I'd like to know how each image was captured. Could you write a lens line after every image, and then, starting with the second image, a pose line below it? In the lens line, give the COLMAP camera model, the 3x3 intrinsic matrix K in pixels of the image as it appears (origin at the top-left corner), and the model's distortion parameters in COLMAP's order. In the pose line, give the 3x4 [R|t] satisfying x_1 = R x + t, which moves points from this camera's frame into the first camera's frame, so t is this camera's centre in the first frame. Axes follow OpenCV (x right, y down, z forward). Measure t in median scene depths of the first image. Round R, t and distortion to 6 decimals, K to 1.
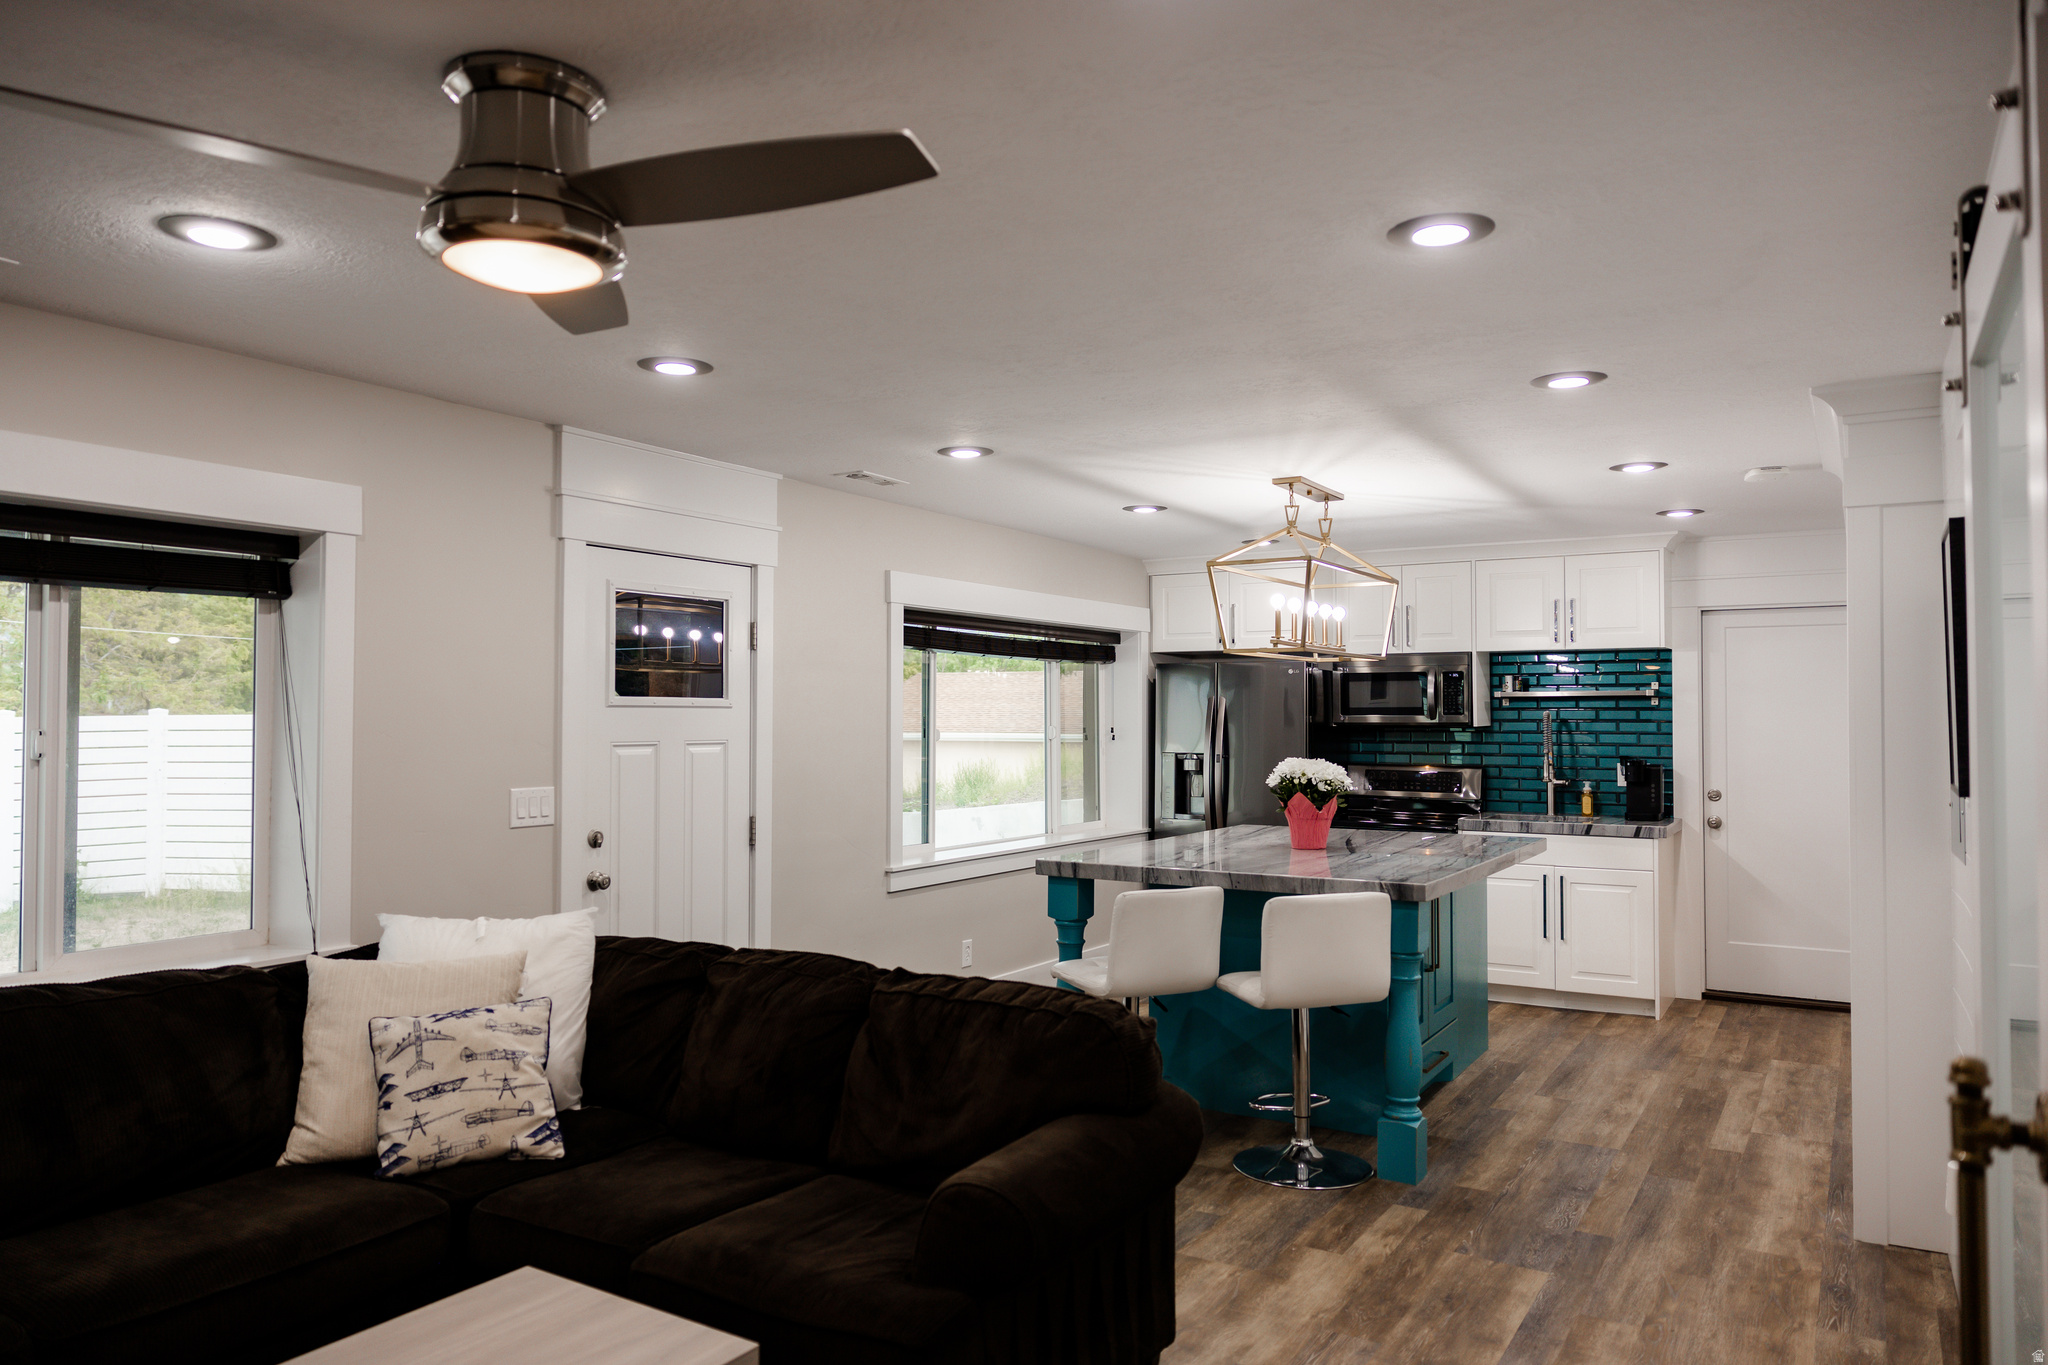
lens RADIAL K [[1403.2, 0, 1024.0], [0, 1403.2, 682.5], [0, 0, 1]] dist [0.007280, 0.003700]
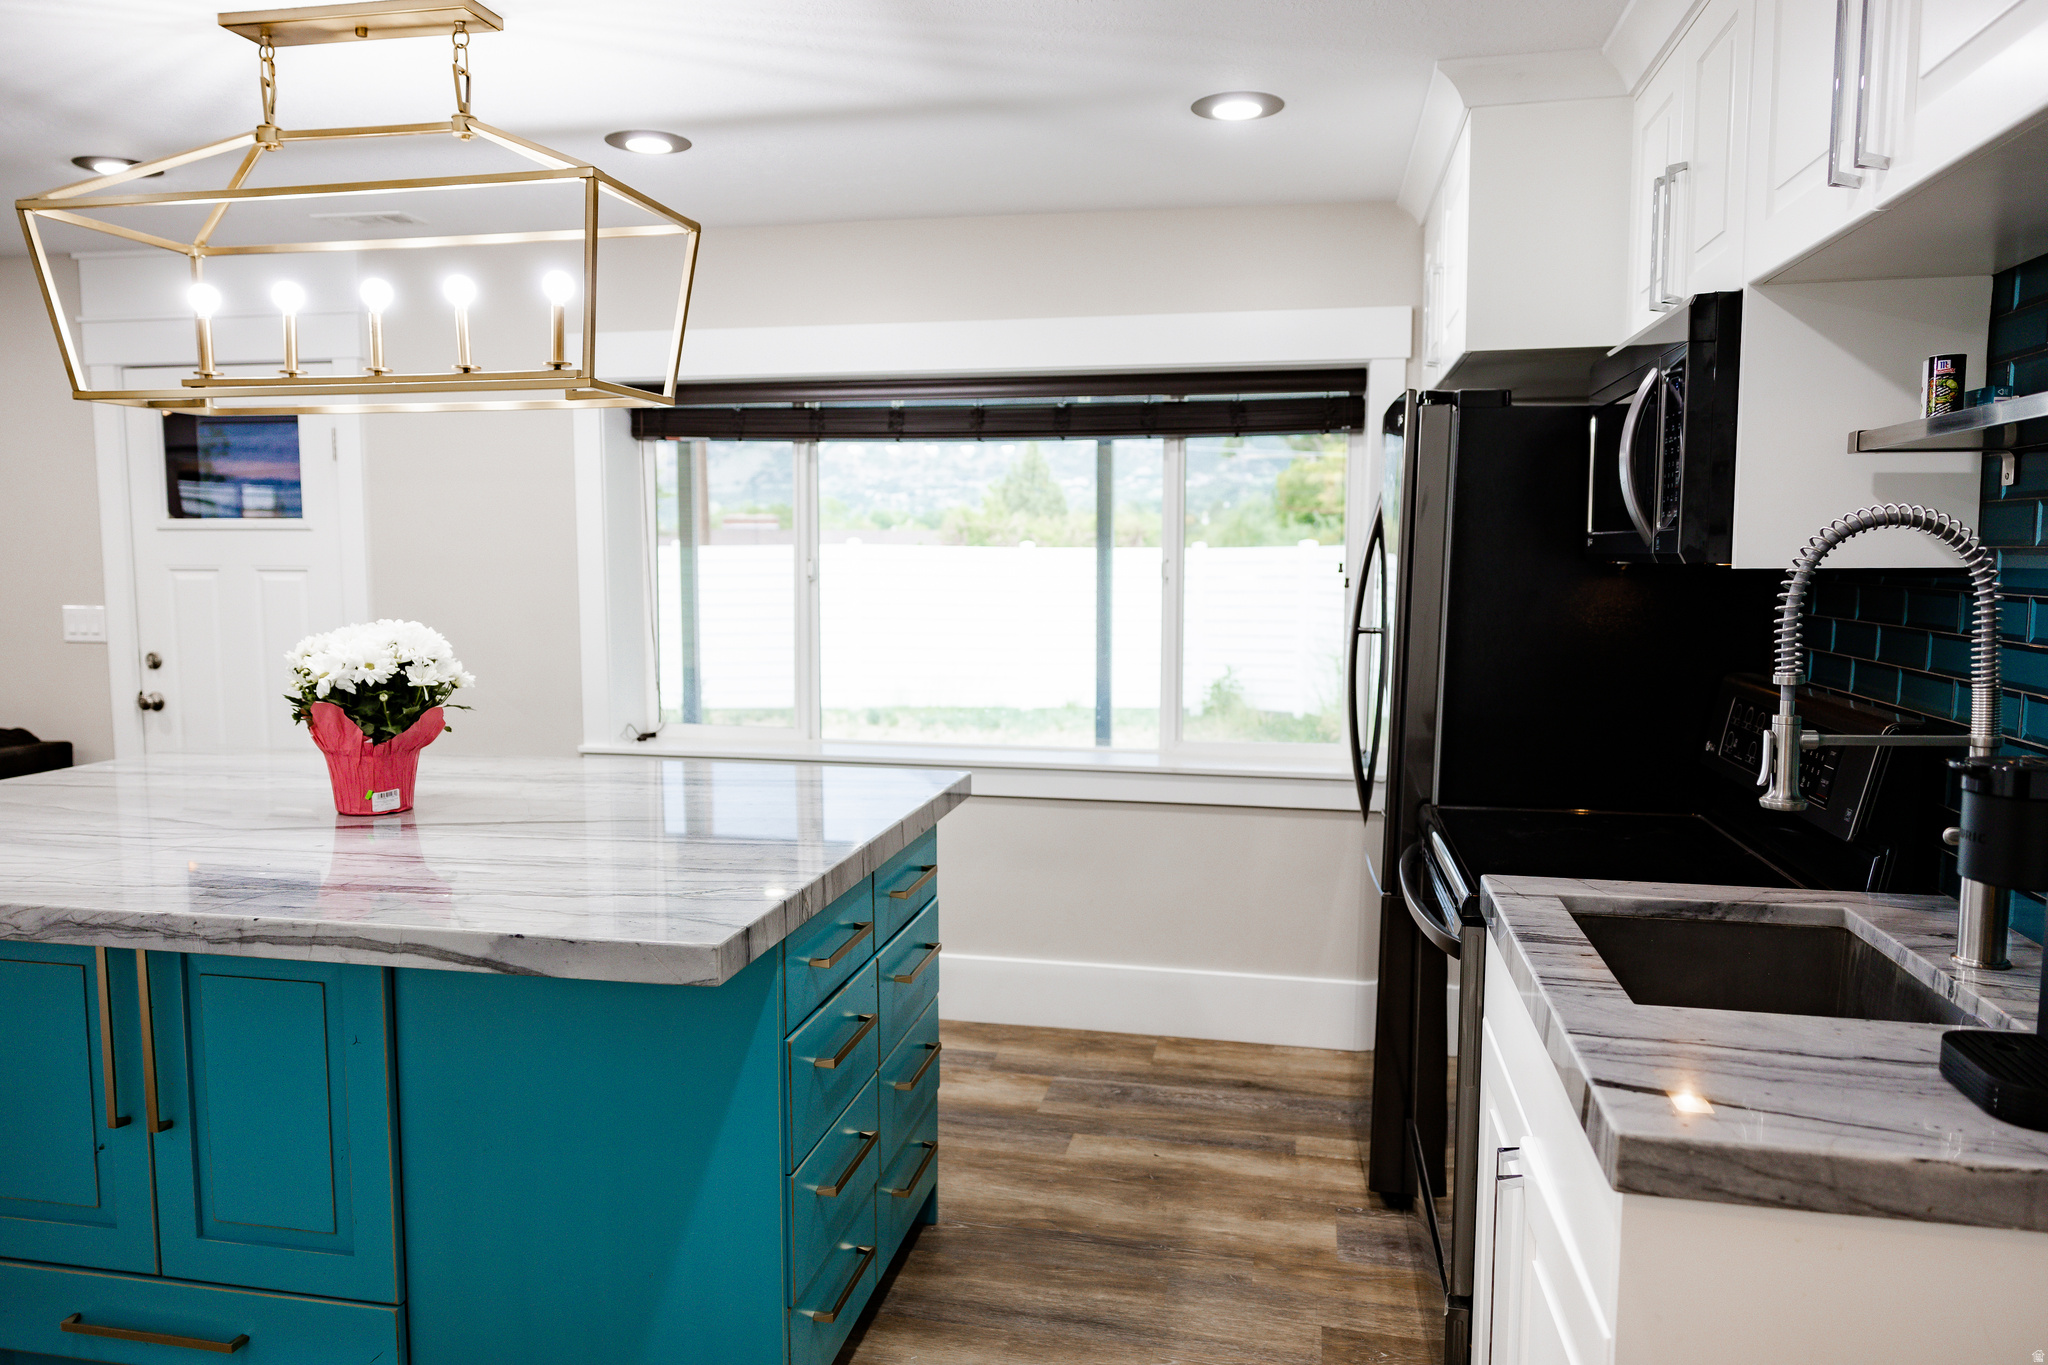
lens RADIAL K [[1403.2, 0, 1024.0], [0, 1403.2, 682.5], [0, 0, 1]] dist [0.007280, 0.003700]
pose [[0.347859, 0.080055, -0.934123, 0.497540], [0.019539, 0.995512, 0.092592, 0.026587], [0.937343, -0.050461, 0.344734, 0.719253]]
